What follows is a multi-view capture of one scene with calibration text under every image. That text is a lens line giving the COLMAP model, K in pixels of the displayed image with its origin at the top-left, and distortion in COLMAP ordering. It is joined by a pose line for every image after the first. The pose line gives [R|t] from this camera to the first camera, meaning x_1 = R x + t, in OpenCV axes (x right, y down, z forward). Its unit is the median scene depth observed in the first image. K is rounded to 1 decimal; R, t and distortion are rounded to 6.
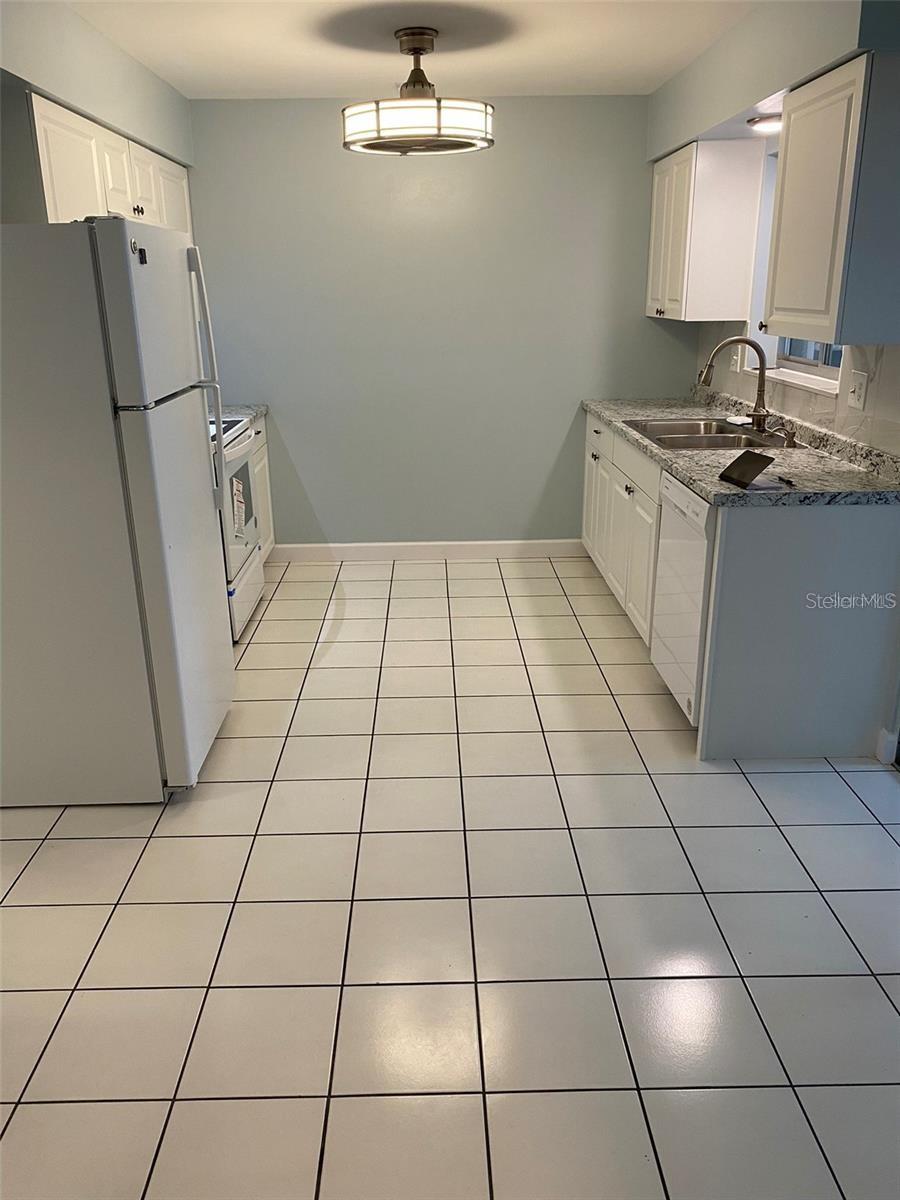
lens RADIAL K [[921.4, 0, 431.5], [0, 921.4, 605.7], [0, 0, 1]] dist [0.007346, -0.028596]
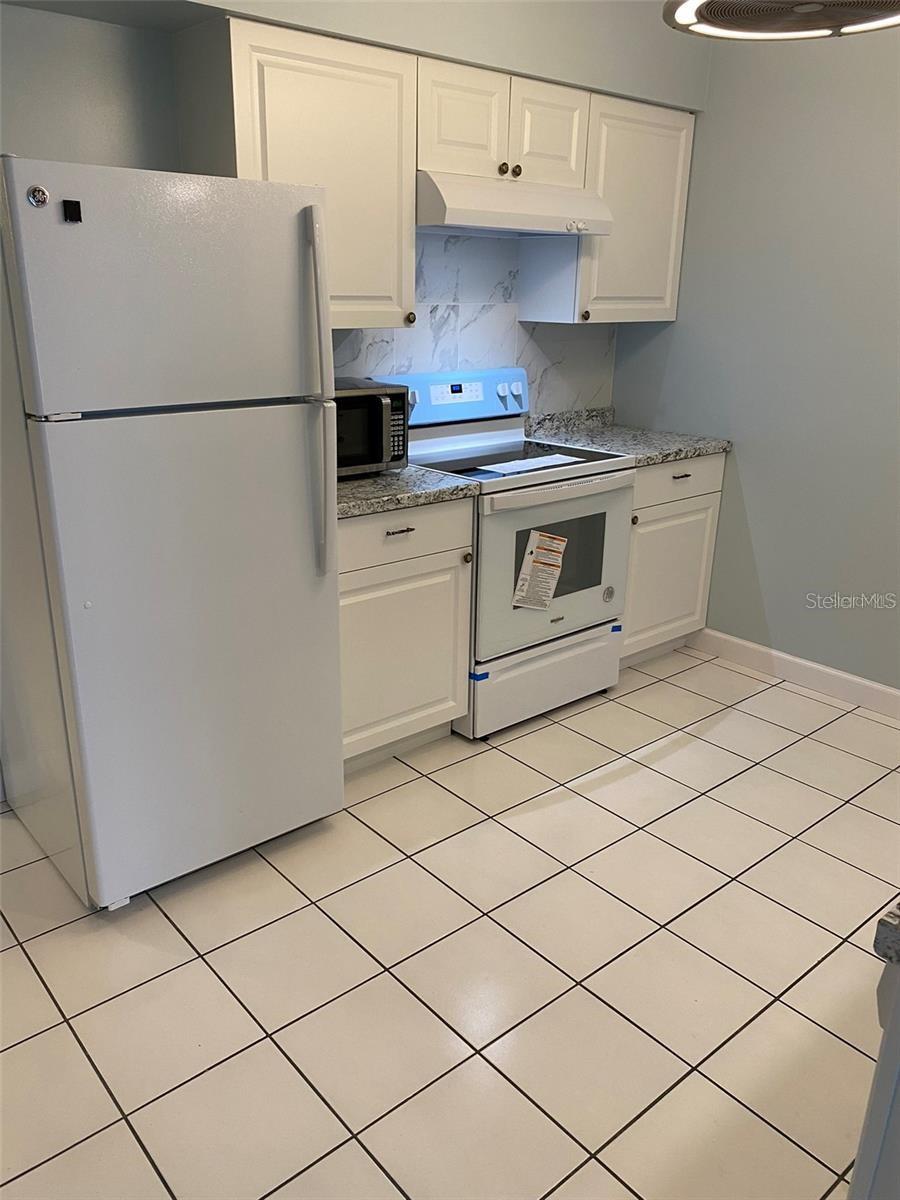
lens RADIAL K [[921.4, 0, 431.5], [0, 921.4, 605.7], [0, 0, 1]] dist [0.007346, -0.028596]
pose [[0.638585, 0.273806, -0.719193, 0.266304], [-0.271367, 0.954649, 0.122495, -0.143020], [0.720117, 0.116942, 0.683927, 0.426787]]
